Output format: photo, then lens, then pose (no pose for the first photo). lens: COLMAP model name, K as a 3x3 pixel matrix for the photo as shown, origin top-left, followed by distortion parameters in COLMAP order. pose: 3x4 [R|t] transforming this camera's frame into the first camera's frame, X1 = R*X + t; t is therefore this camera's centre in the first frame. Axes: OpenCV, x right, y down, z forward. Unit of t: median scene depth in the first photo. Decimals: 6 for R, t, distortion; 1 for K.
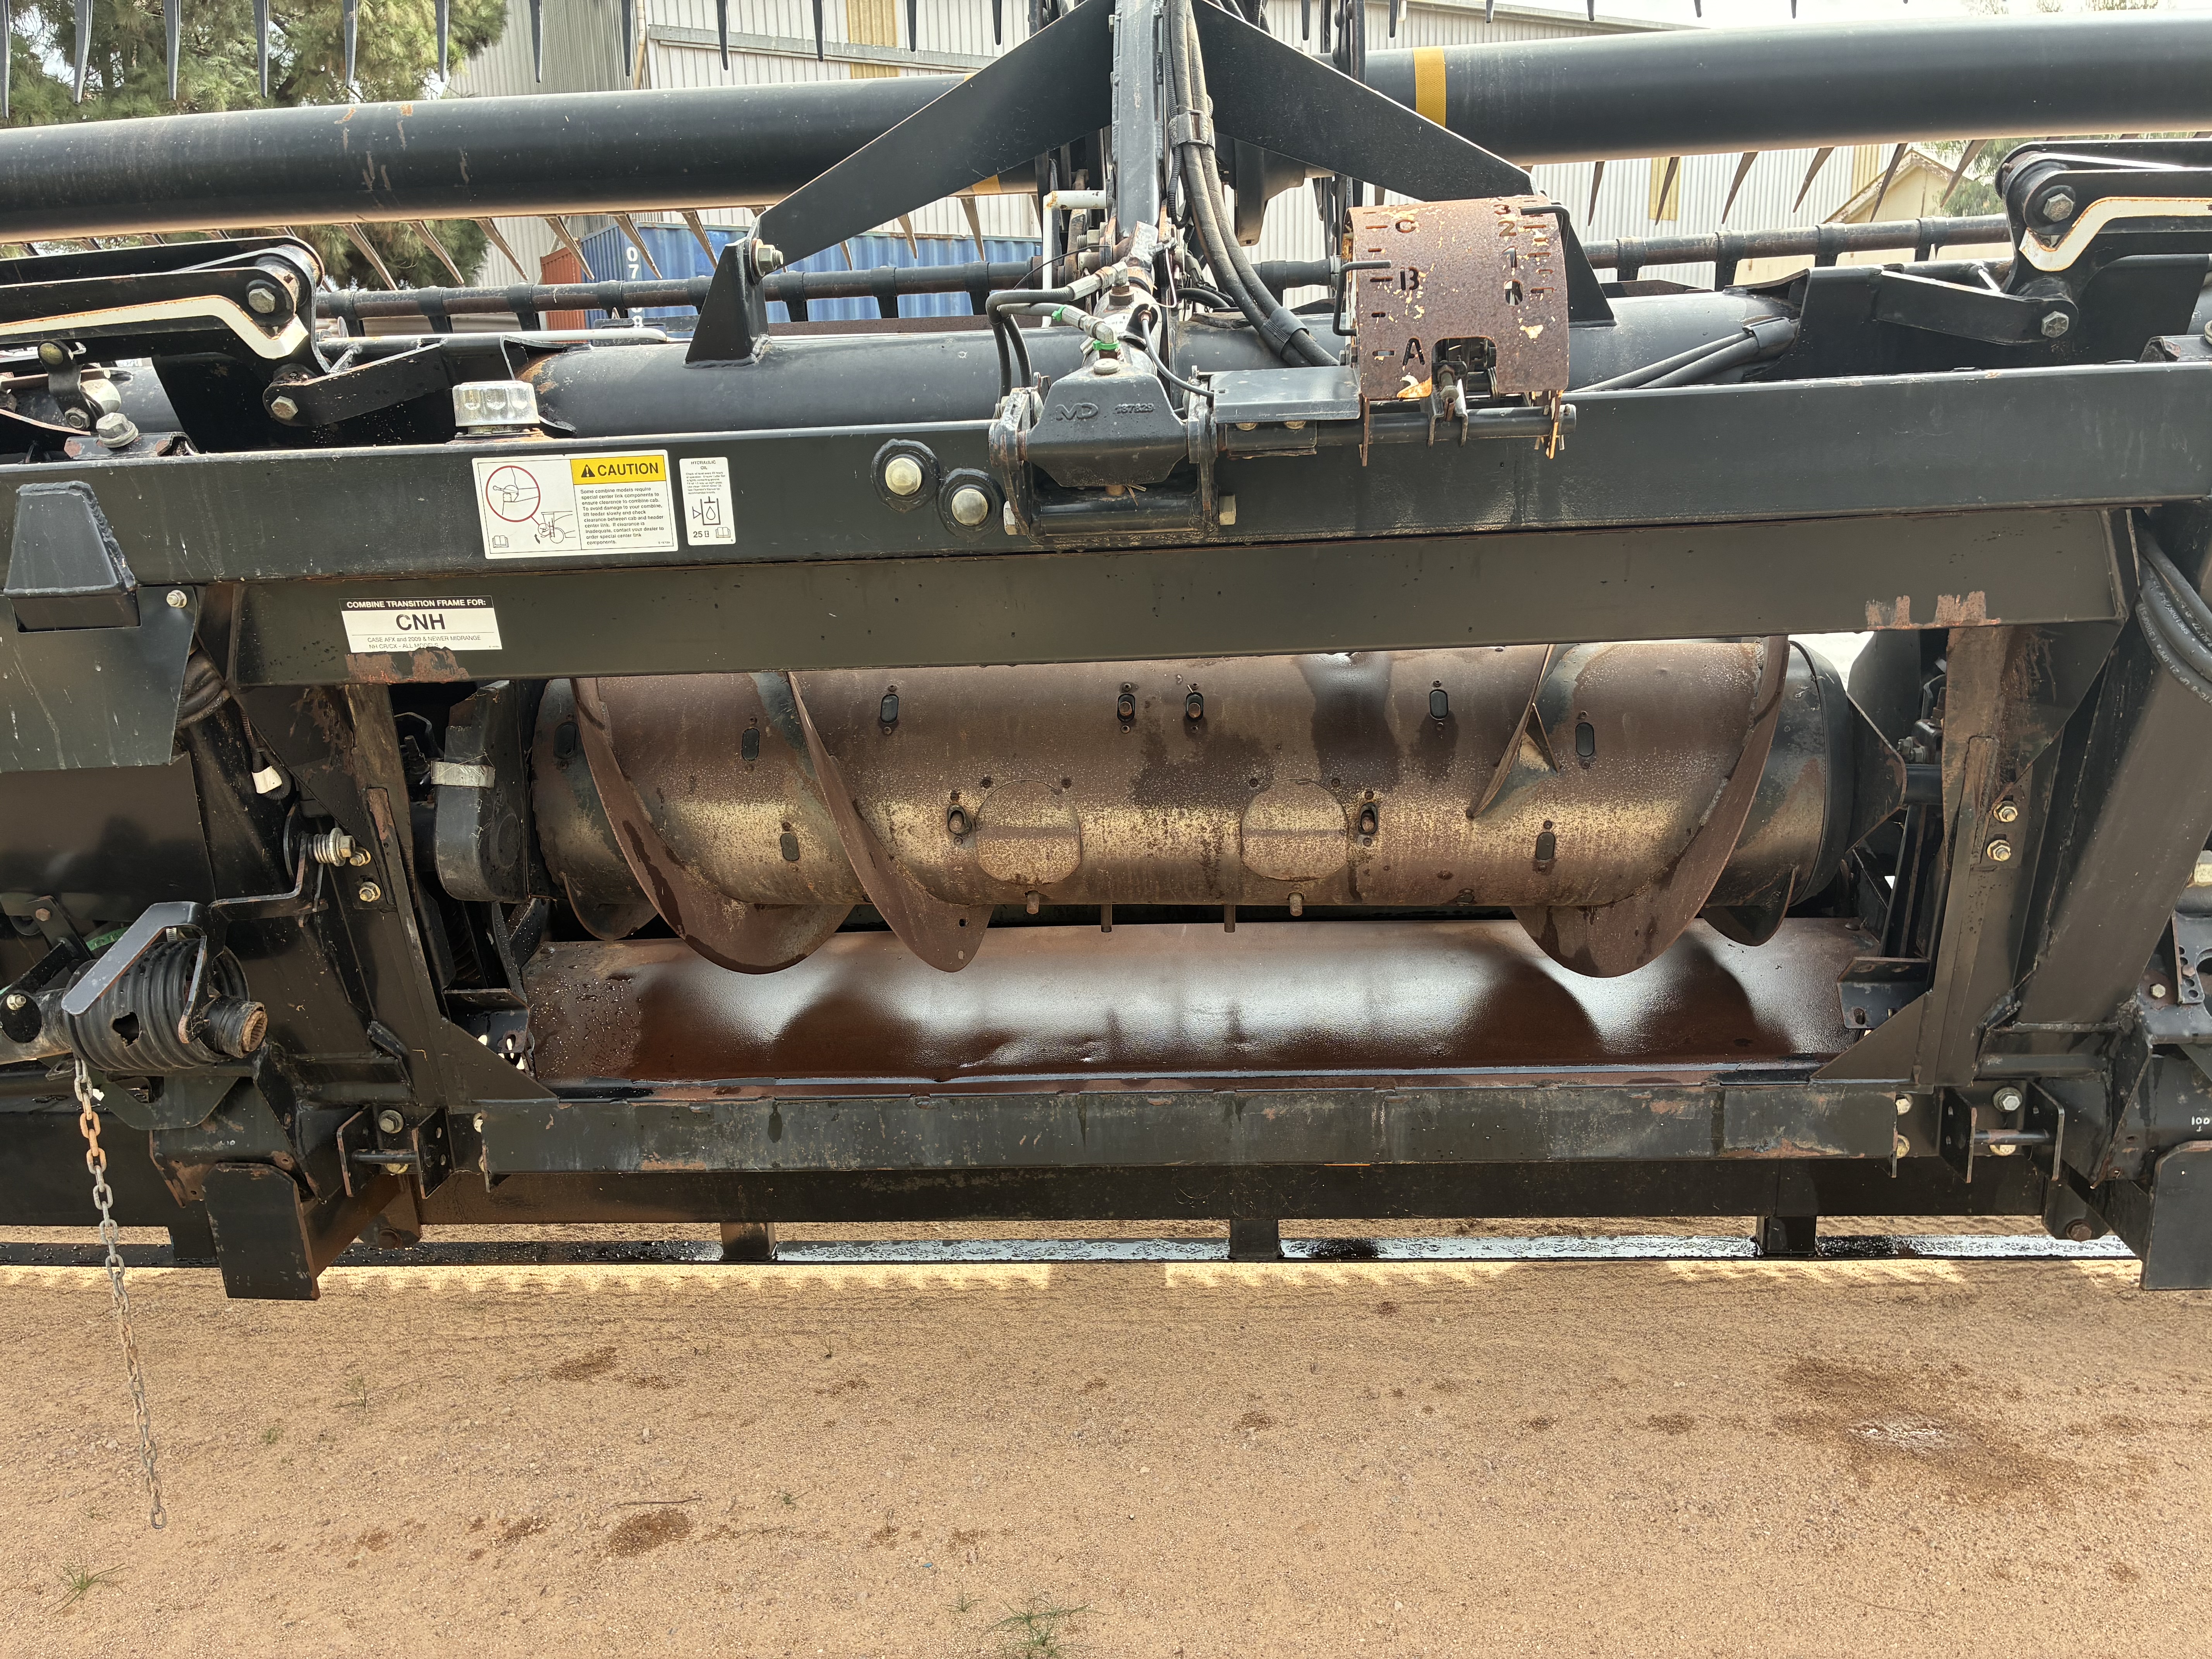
lens RADIAL K [[1685.2, 0, 1113.7], [0, 1685.2, 840.0], [0, 0, 1]] dist [0.034929, -0.034875]
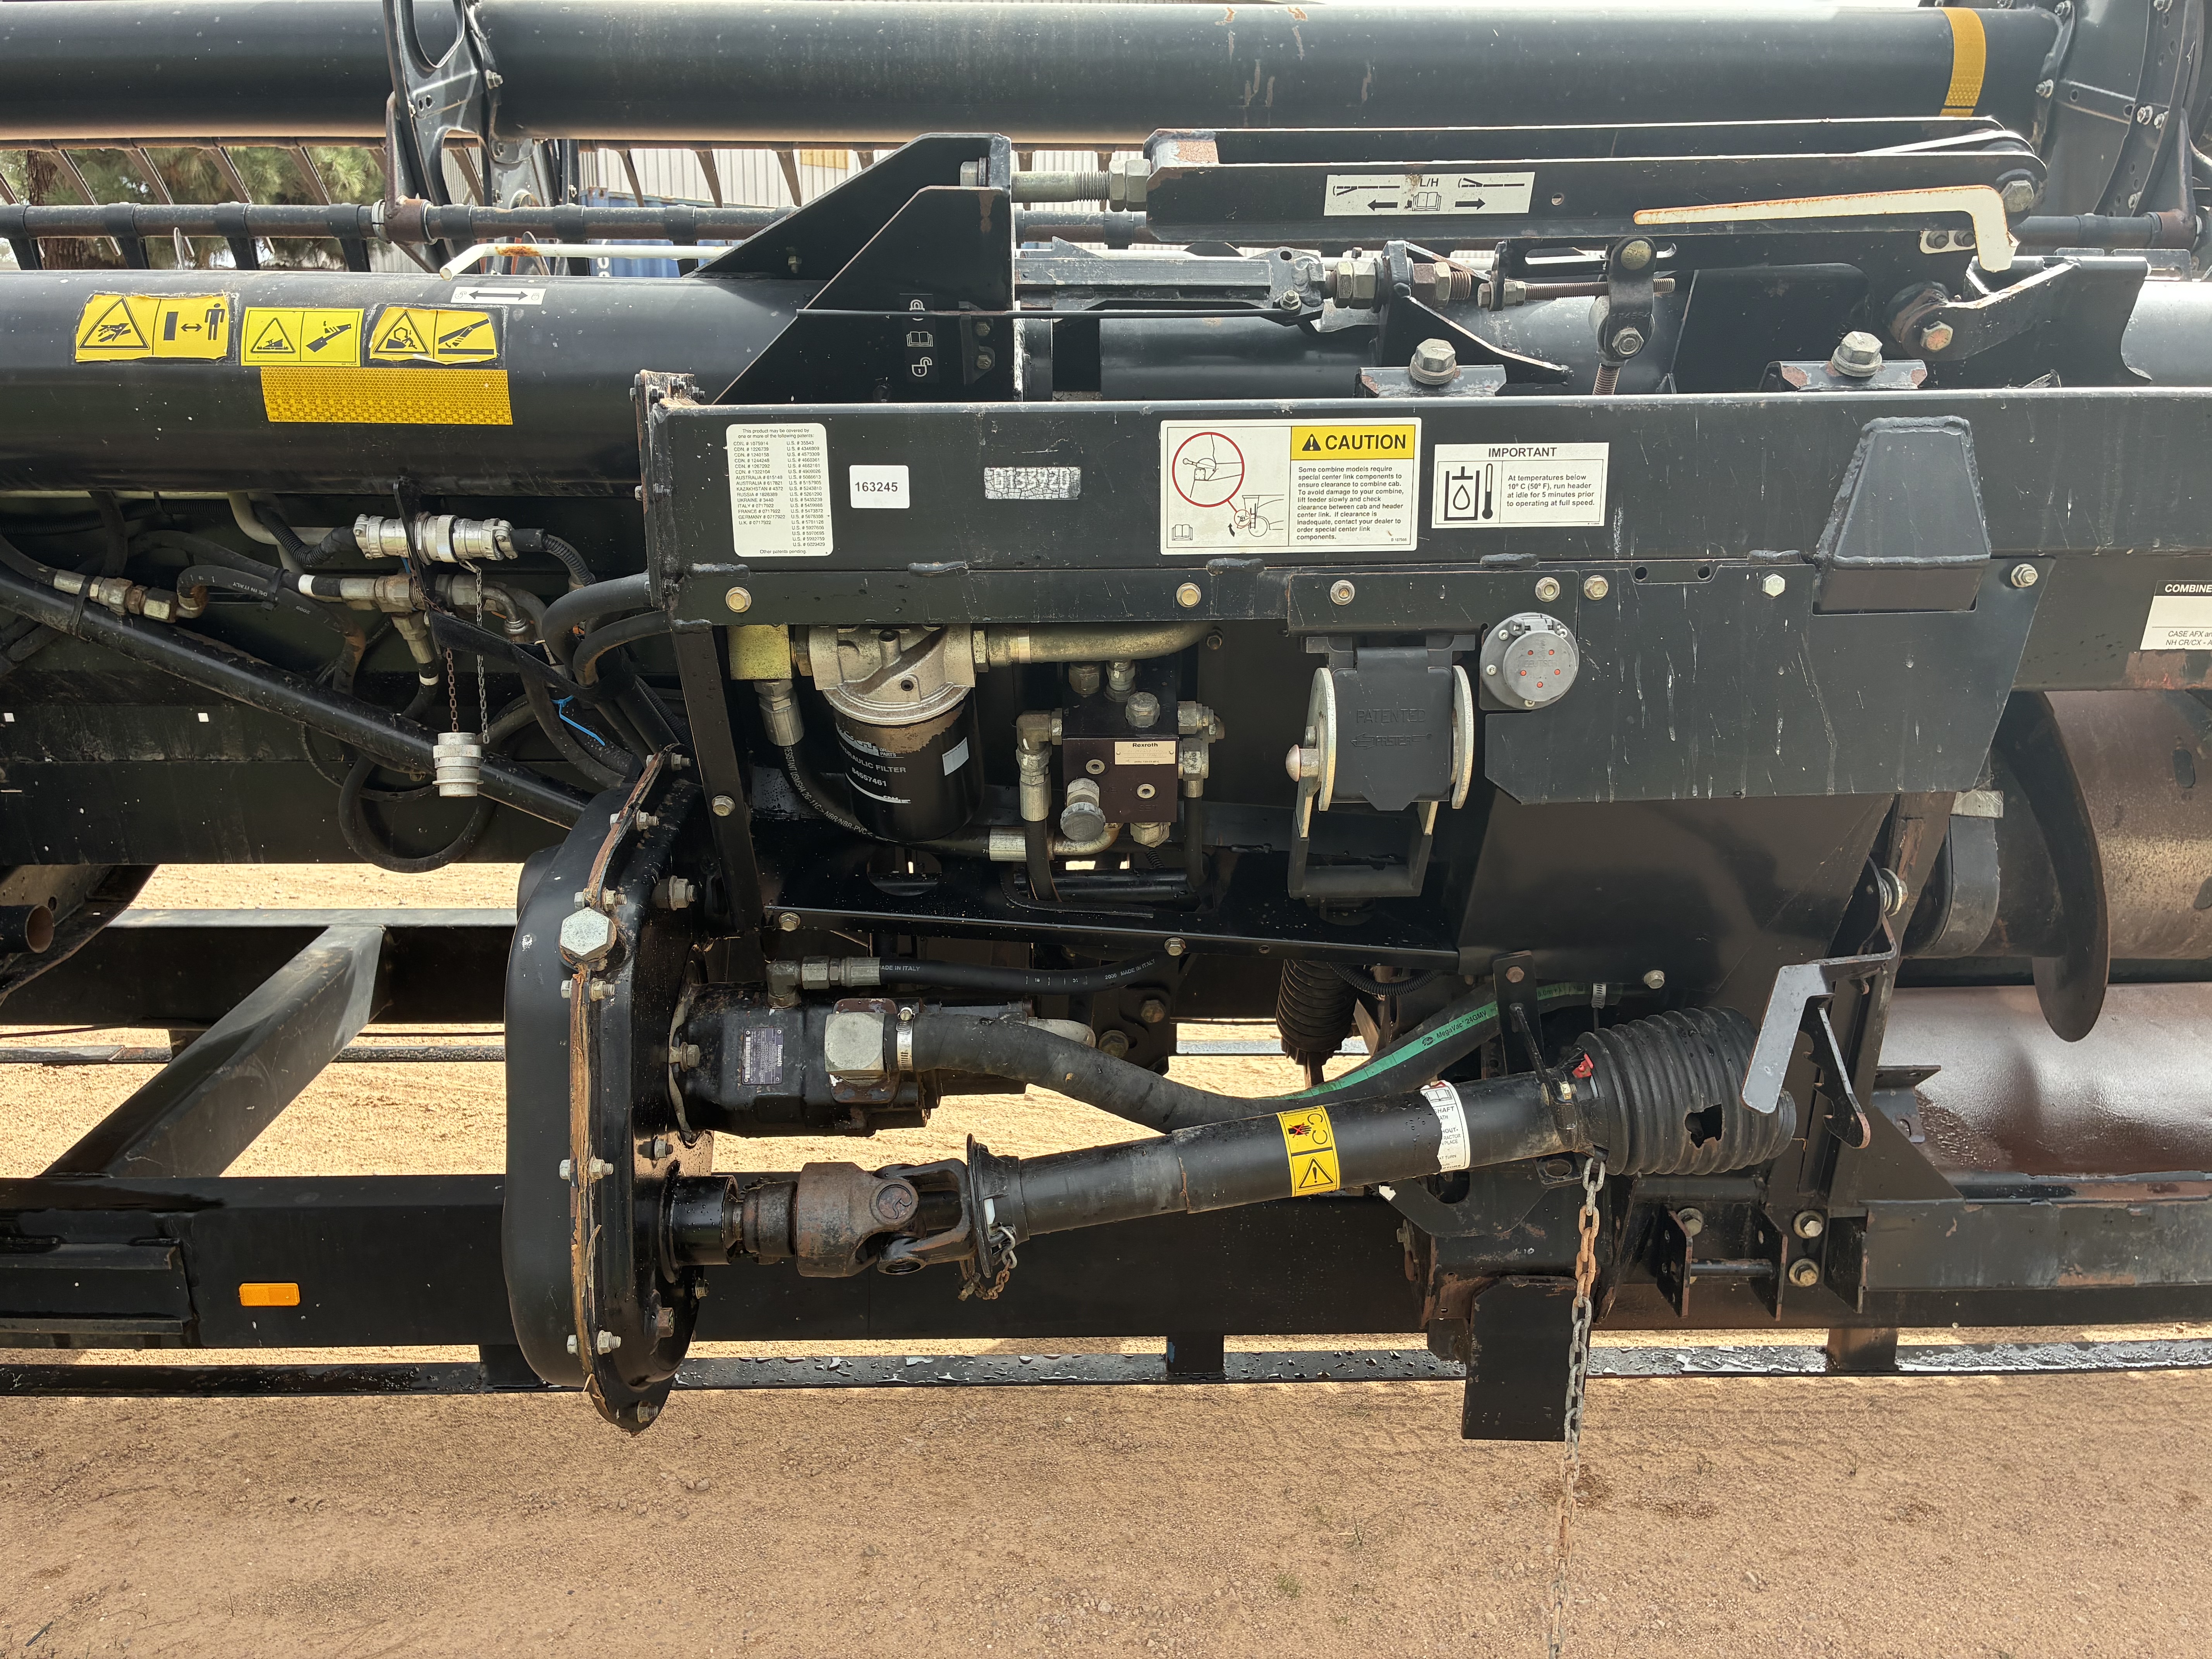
lens RADIAL K [[1685.2, 0, 1103.3], [0, 1685.2, 824.5], [0, 0, 1]] dist [0.034929, -0.034875]
pose [[0.994451, 0.014203, 0.104235, -0.817159], [-0.012967, 0.999838, -0.012522, -0.011665], [-0.104396, 0.011101, 0.994474, 0.223874]]
